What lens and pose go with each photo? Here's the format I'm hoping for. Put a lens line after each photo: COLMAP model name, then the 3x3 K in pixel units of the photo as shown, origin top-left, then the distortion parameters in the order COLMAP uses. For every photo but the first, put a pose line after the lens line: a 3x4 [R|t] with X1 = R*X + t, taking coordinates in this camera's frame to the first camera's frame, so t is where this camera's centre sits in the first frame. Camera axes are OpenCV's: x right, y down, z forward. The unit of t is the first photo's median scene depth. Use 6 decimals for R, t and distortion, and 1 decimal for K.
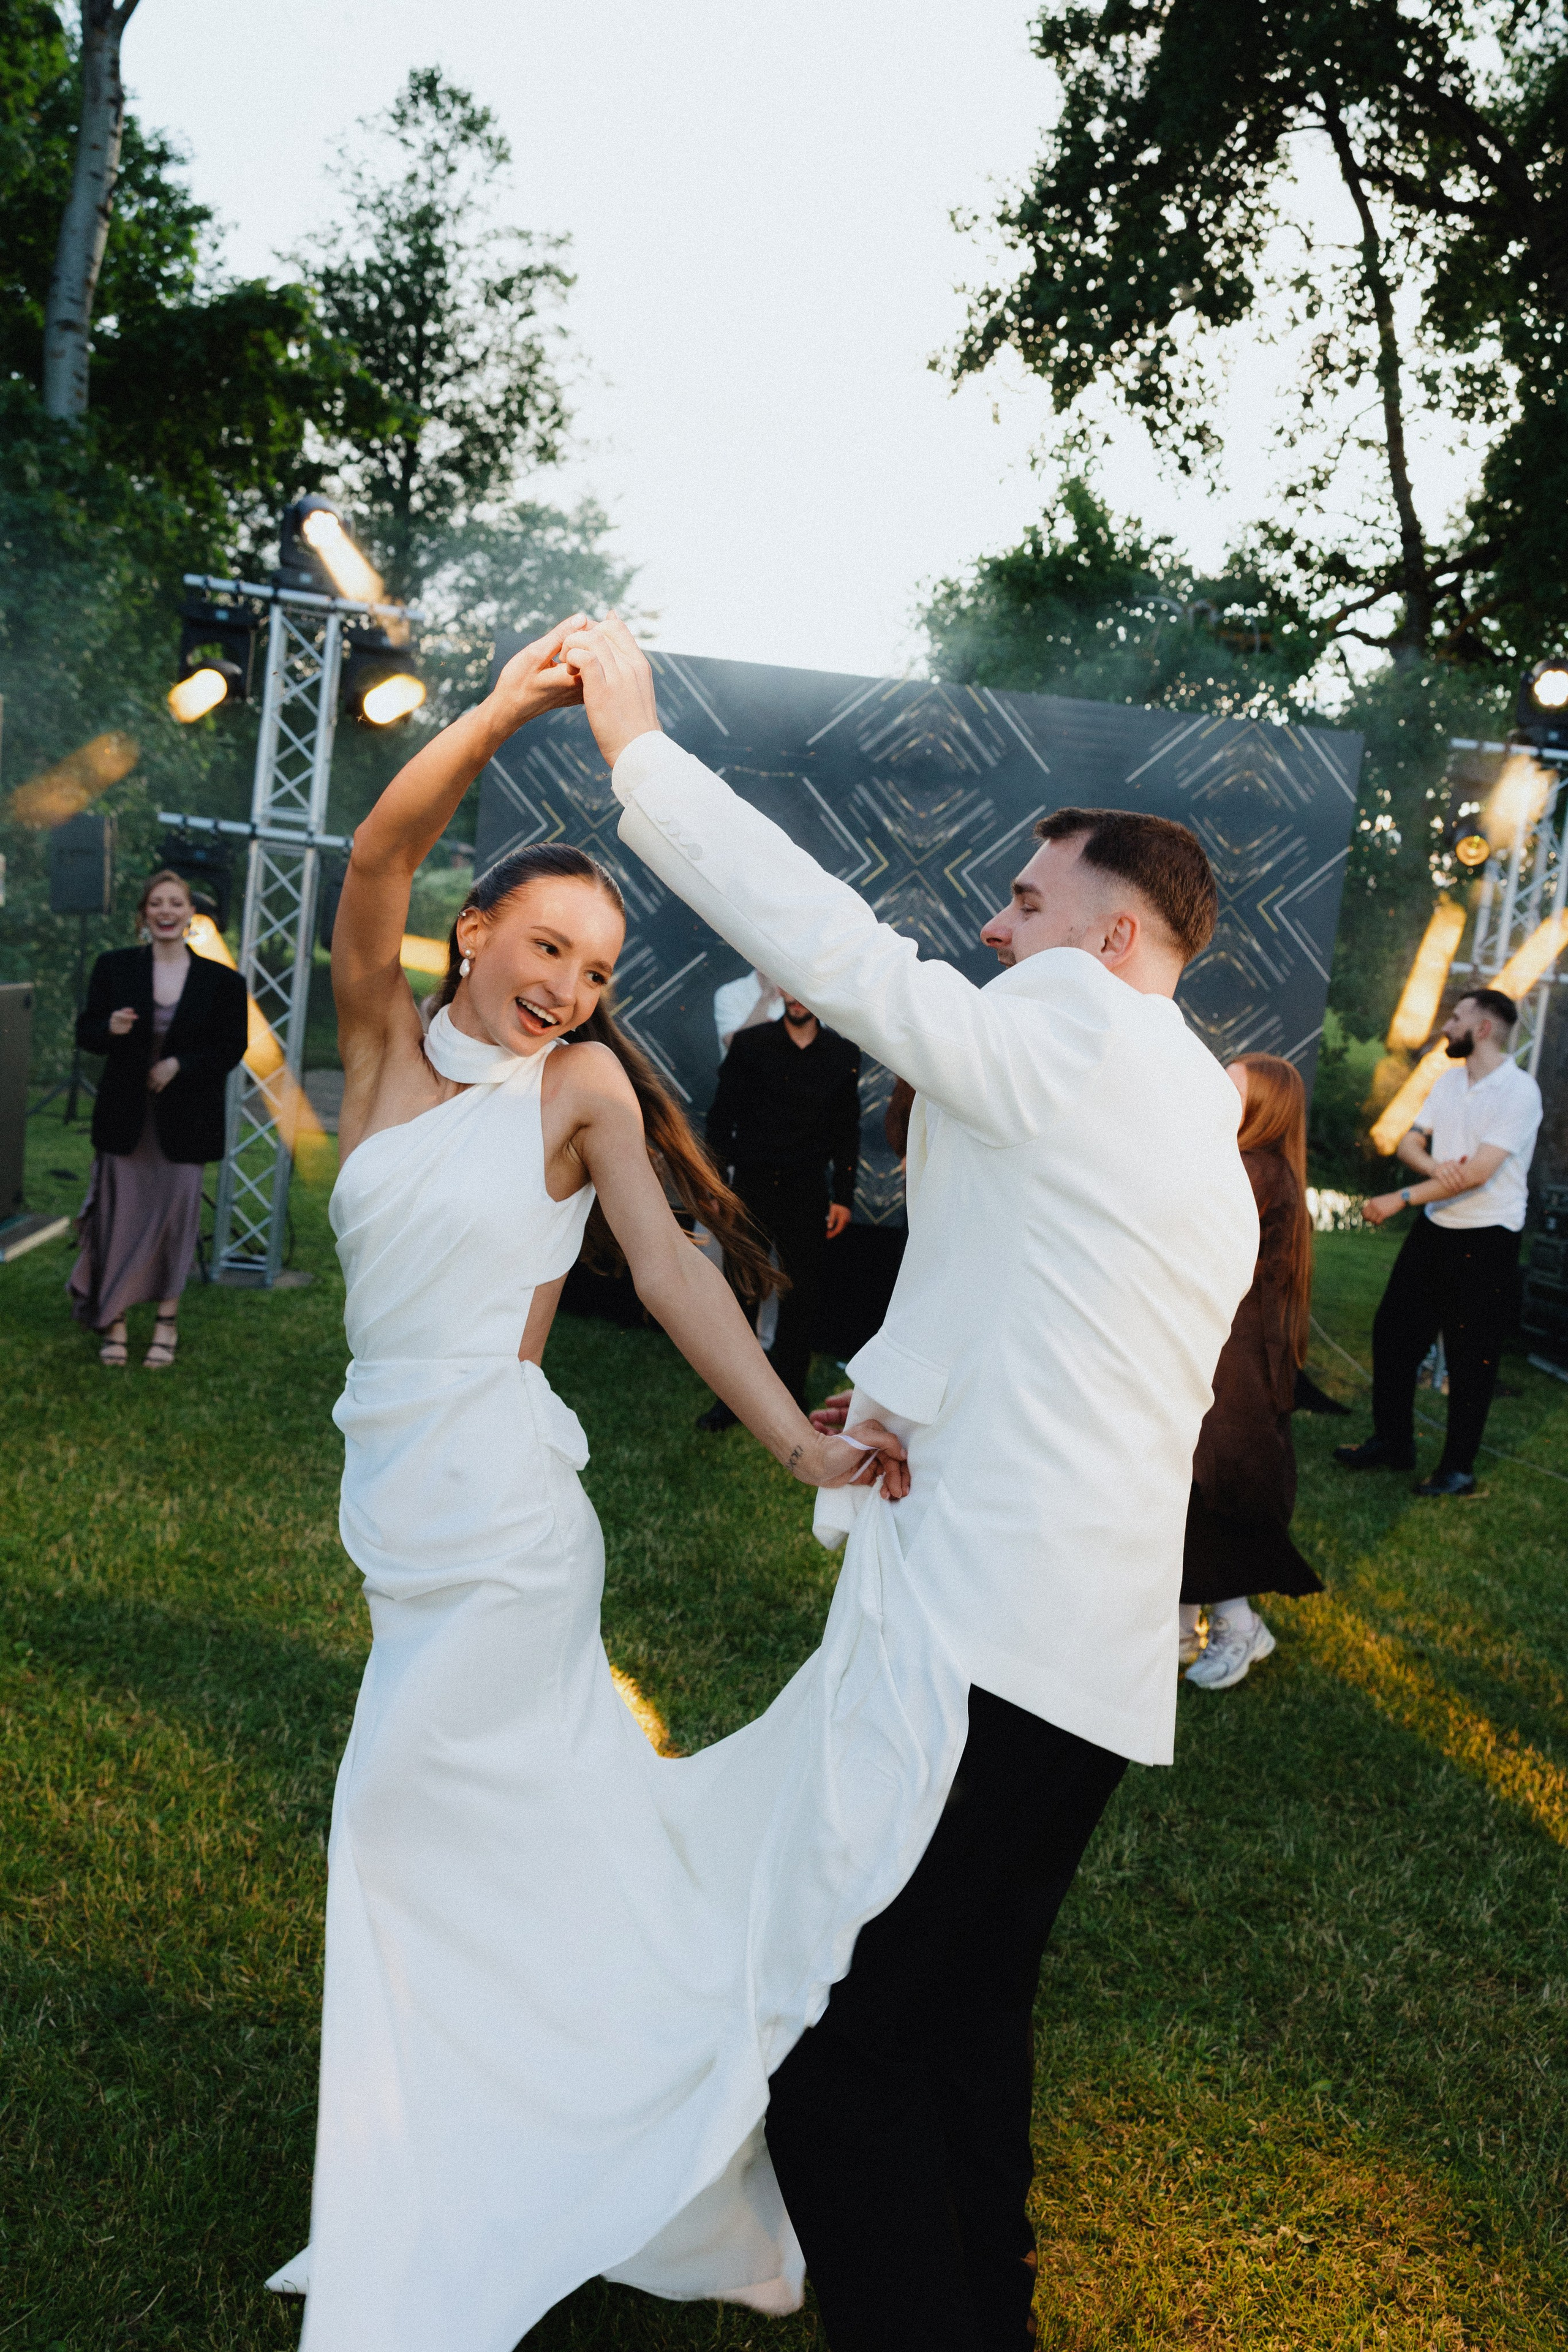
lens RADIAL K [[1805.8, 0, 758.2], [0, 1805.8, 1176.7], [0, 0, 1]] dist [-0.000545, 0.004710]
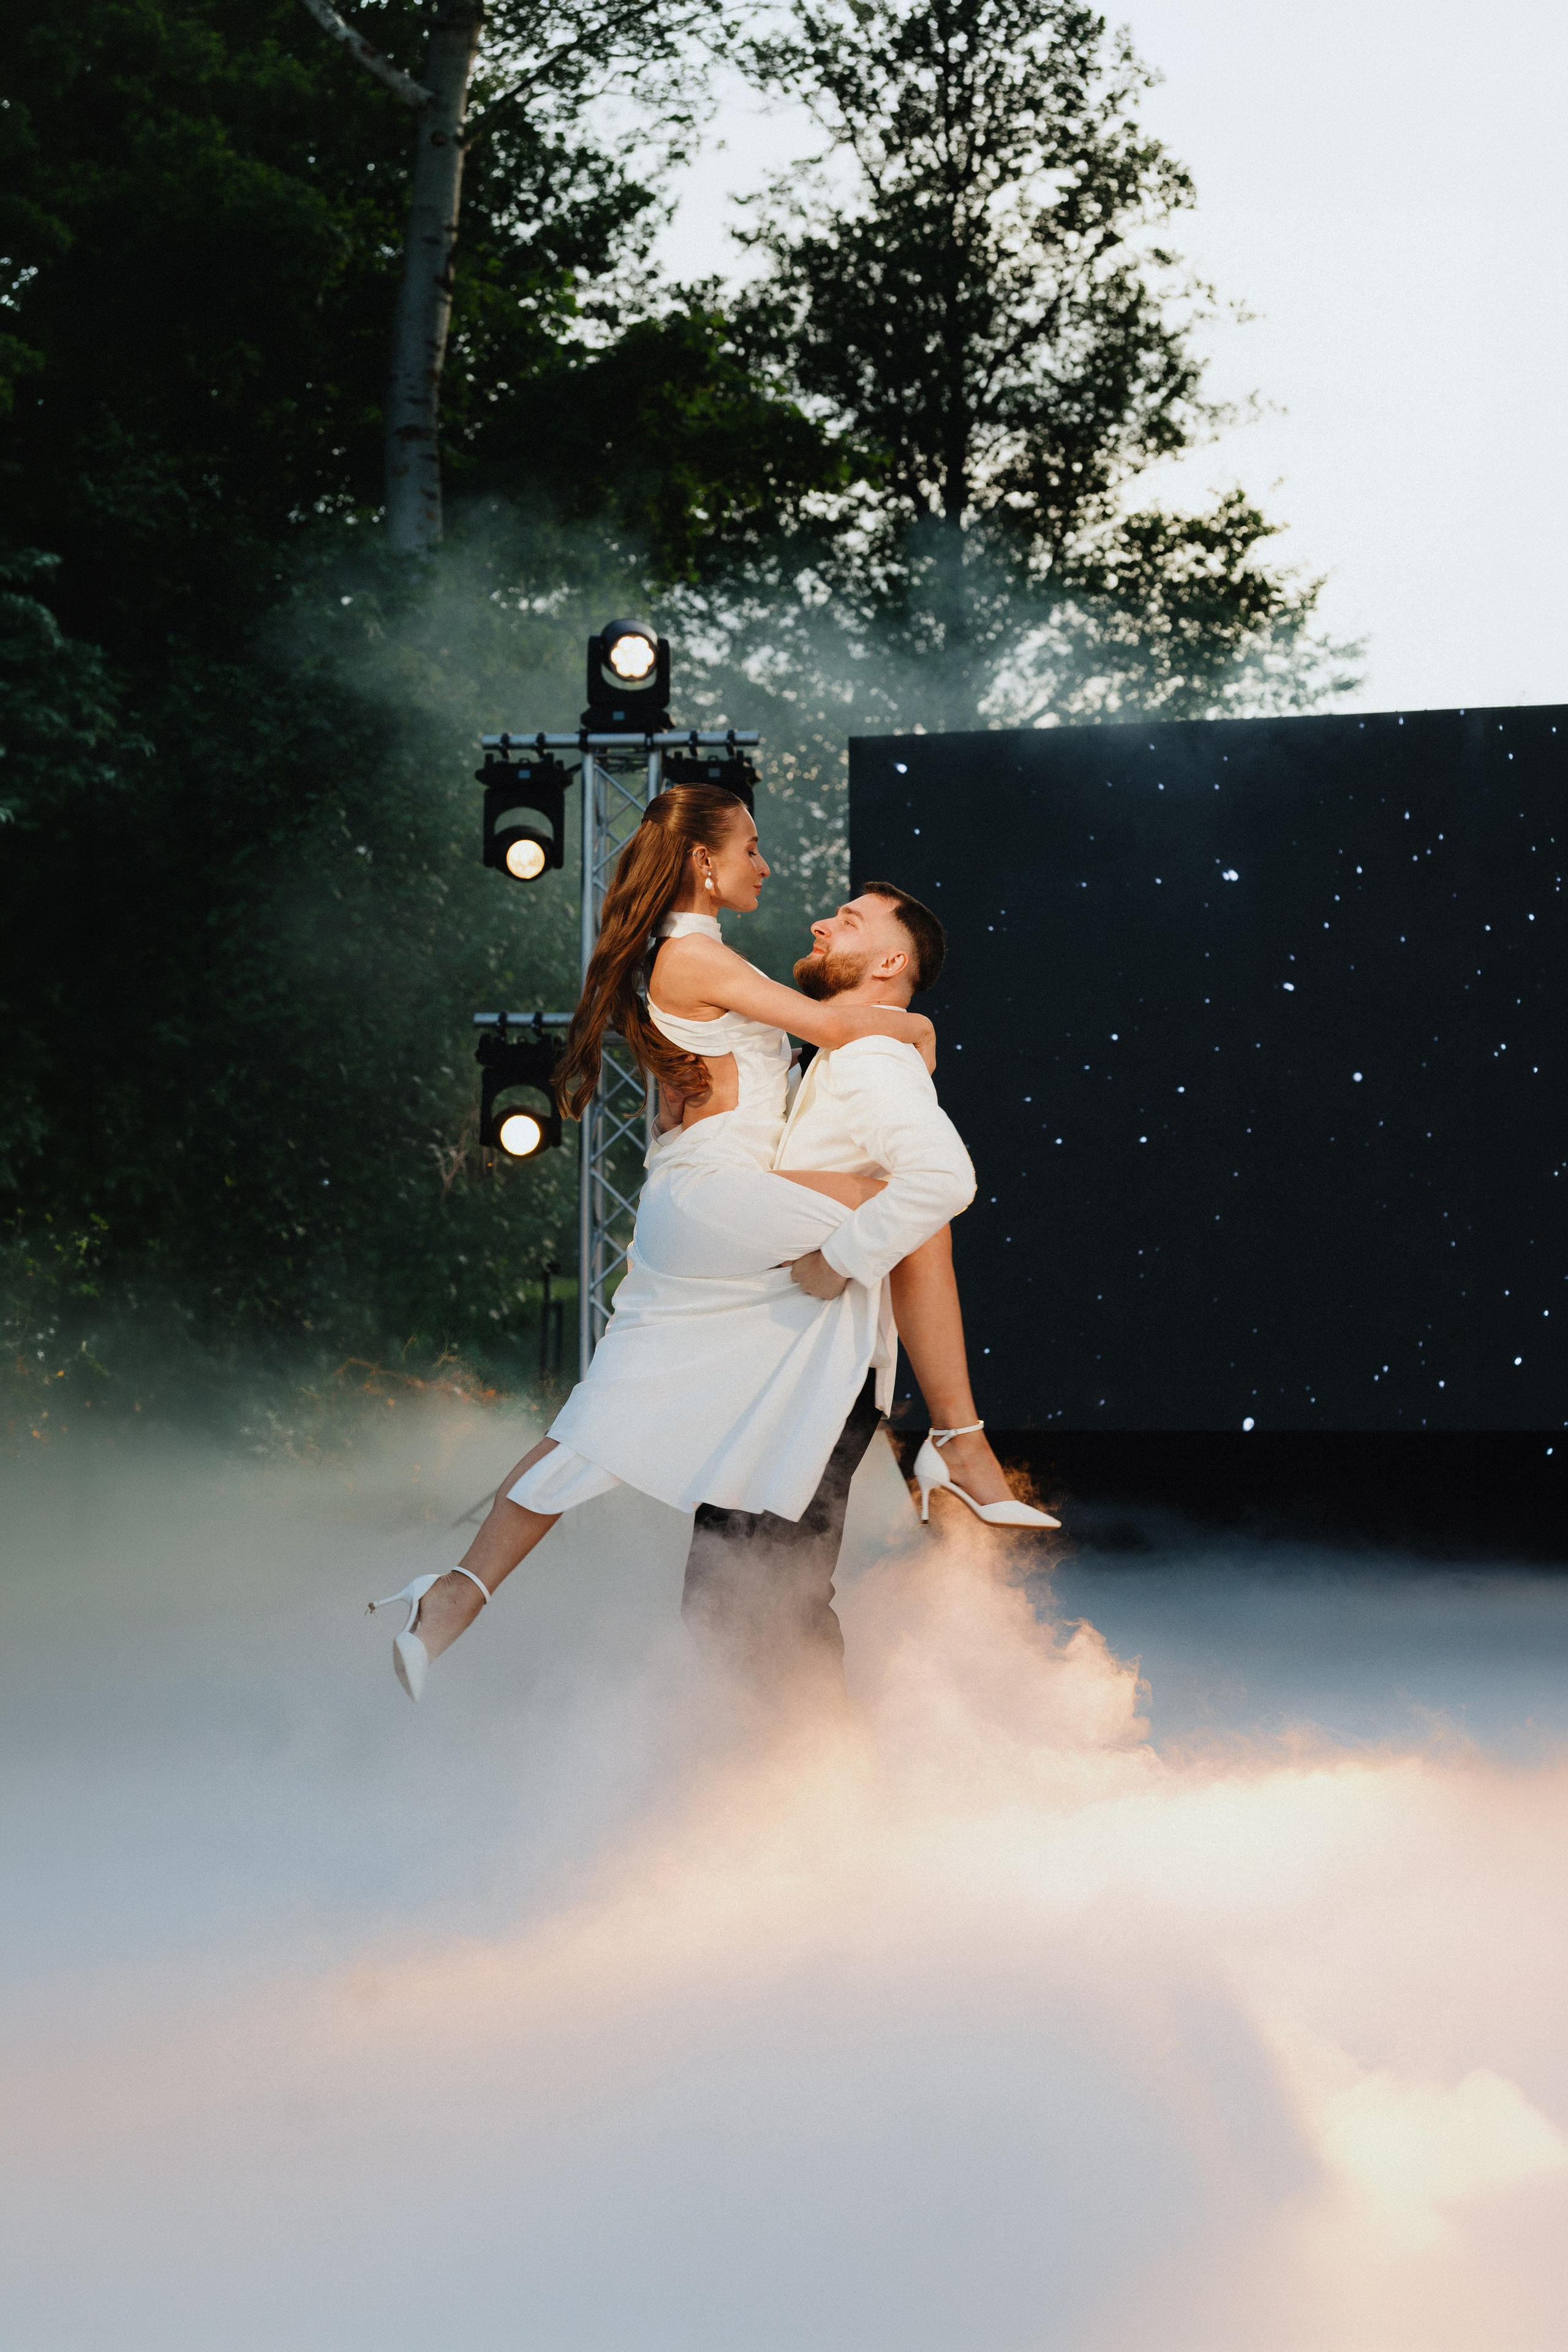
lens RADIAL K [[3206.9, 0, 810.4], [0, 3206.9, 1185.4], [0, 0, 1]] dist [0.015568, 0.006820]
pose [[0.950729, -0.123253, -0.284471, 0.059141], [0.081013, 0.984463, -0.155786, 0.031329], [0.299252, 0.125064, 0.945943, -0.090746]]
